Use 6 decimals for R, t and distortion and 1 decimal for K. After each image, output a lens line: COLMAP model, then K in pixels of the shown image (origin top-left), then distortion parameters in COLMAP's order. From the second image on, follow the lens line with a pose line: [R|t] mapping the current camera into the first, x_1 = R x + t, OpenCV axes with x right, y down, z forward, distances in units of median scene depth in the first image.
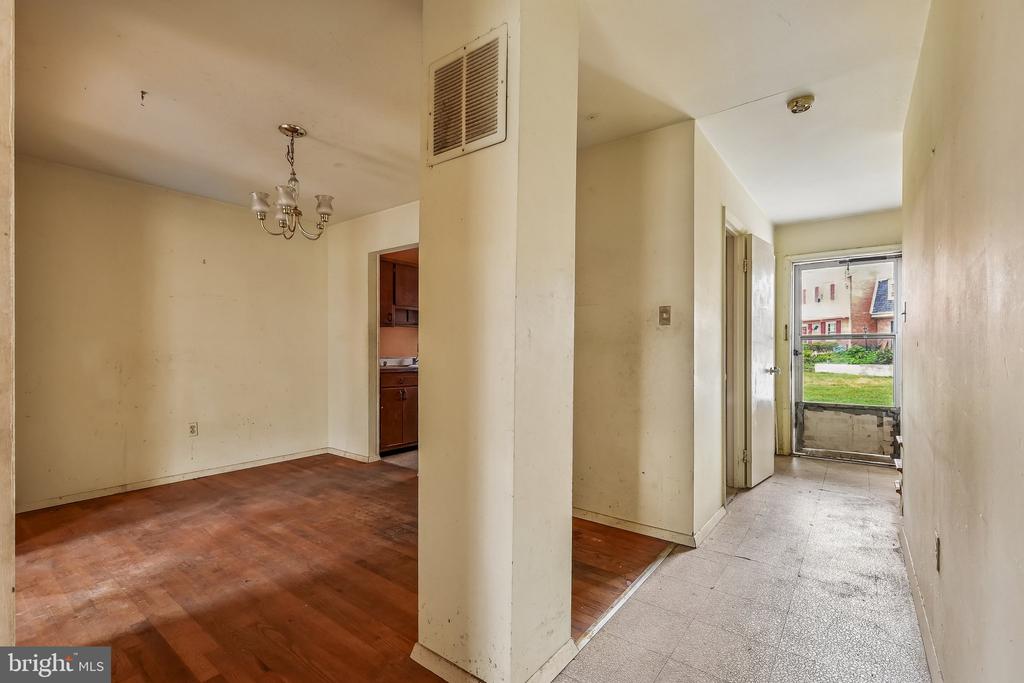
lens RADIAL K [[462.7, 0, 511.2], [0, 462.7, 344.2], [0, 0, 1]] dist [0.007021, -0.002199]
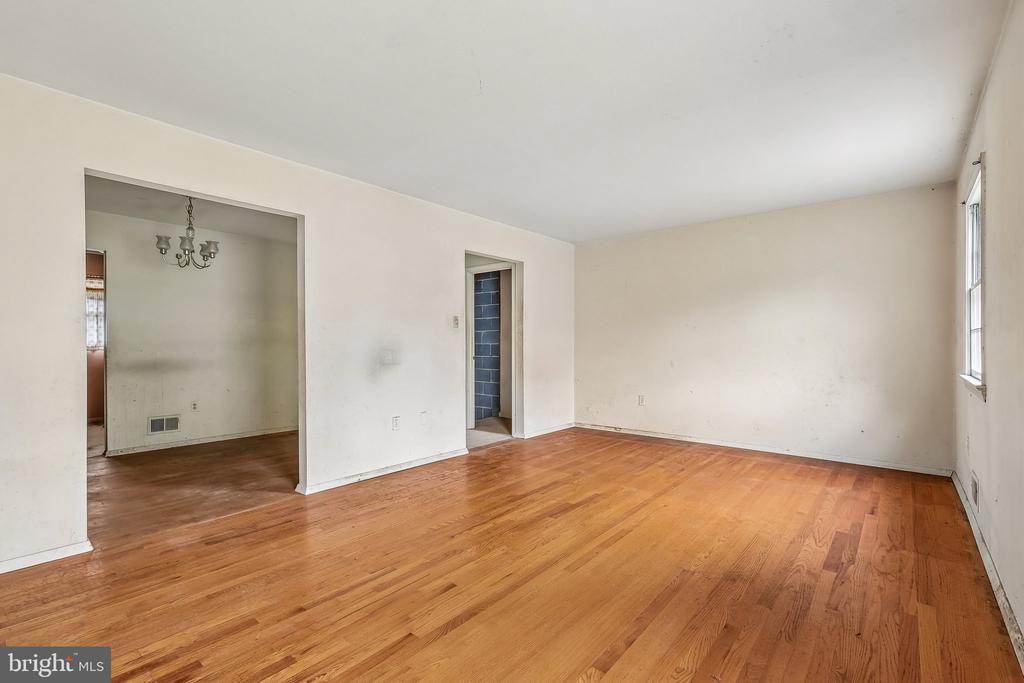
lens RADIAL K [[462.7, 0, 520.0], [0, 462.7, 350.5], [0, 0, 1]] dist [0.007021, -0.002199]
pose [[0.025145, -0.012613, 0.999604, -2.087313], [-0.008568, 0.999881, 0.012832, -0.001472], [-0.999647, -0.008887, 0.025034, -0.084668]]
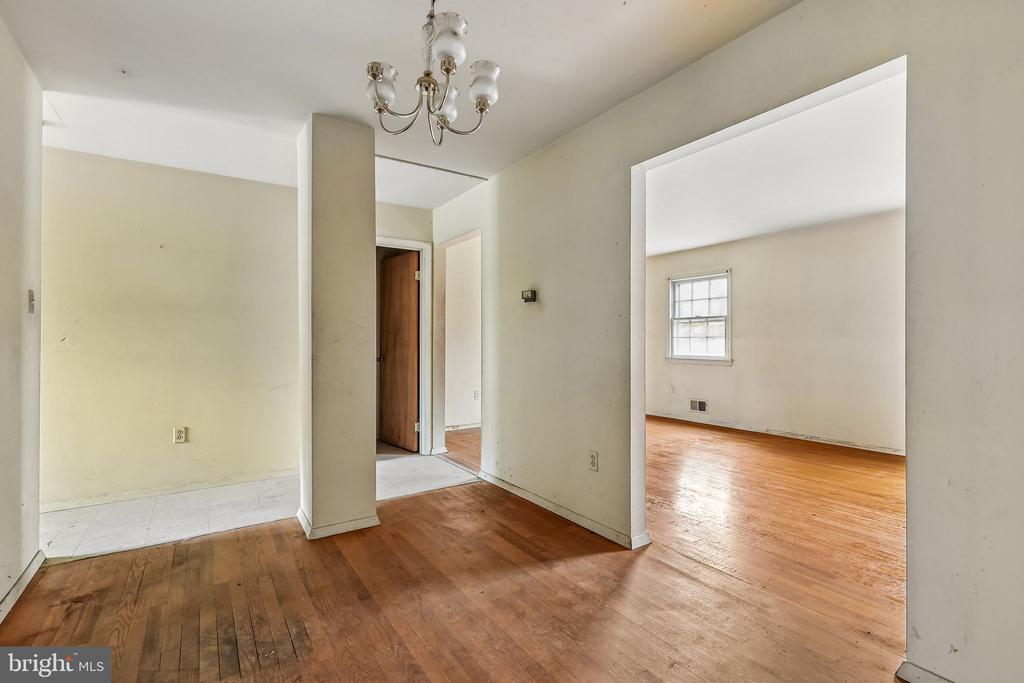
lens RADIAL K [[462.7, 0, 525.7], [0, 462.7, 347.1], [0, 0, 1]] dist [0.007021, -0.002199]
pose [[-0.955922, -0.006154, 0.293555, -0.798292], [-0.006673, 0.999977, -0.000767, 0.014785], [-0.293544, -0.002692, -0.955942, 1.619058]]
